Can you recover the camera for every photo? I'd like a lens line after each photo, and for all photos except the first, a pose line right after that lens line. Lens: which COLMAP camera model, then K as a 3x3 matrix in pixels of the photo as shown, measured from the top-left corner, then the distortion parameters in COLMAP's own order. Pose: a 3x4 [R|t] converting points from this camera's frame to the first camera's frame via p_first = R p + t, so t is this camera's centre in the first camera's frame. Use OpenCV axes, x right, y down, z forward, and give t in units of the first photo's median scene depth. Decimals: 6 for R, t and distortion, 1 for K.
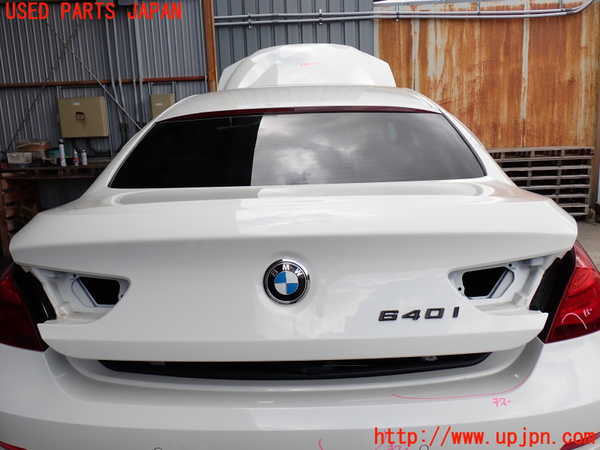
lens RADIAL K [[558.9, 0, 300.0], [0, 558.9, 225.0], [0, 0, 1]] dist [0.000254, 0.005219]
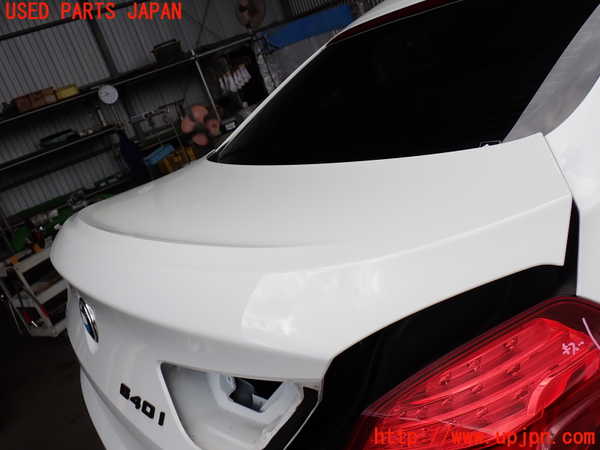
lens RADIAL K [[566.3, 0, 272.6], [0, 566.3, 224.8], [0, 0, 1]] dist [-0.001254, -0.002093]
pose [[0.520226, 0.105538, -0.847483, 0.947542], [0.138061, 0.968890, 0.205406, -0.216572], [0.842796, -0.223861, 0.489471, 0.821766]]
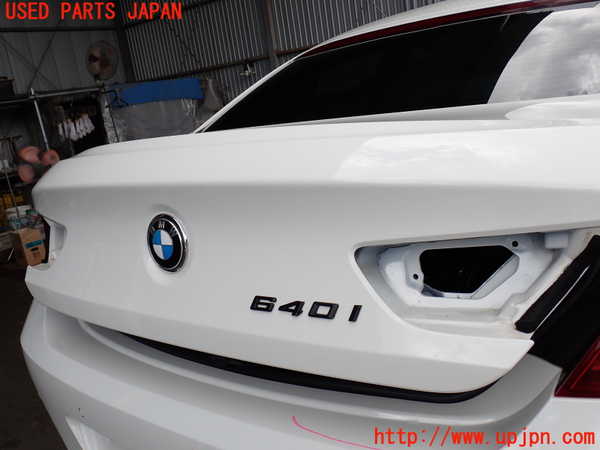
lens RADIAL K [[558.9, 0, 300.0], [0, 558.9, 225.0], [0, 0, 1]] dist [0.000254, 0.005219]
pose [[0.796697, 0.054179, -0.601946, 0.592751], [0.001152, 0.995836, 0.091157, 0.005000], [0.604378, -0.073318, 0.793317, 0.490573]]
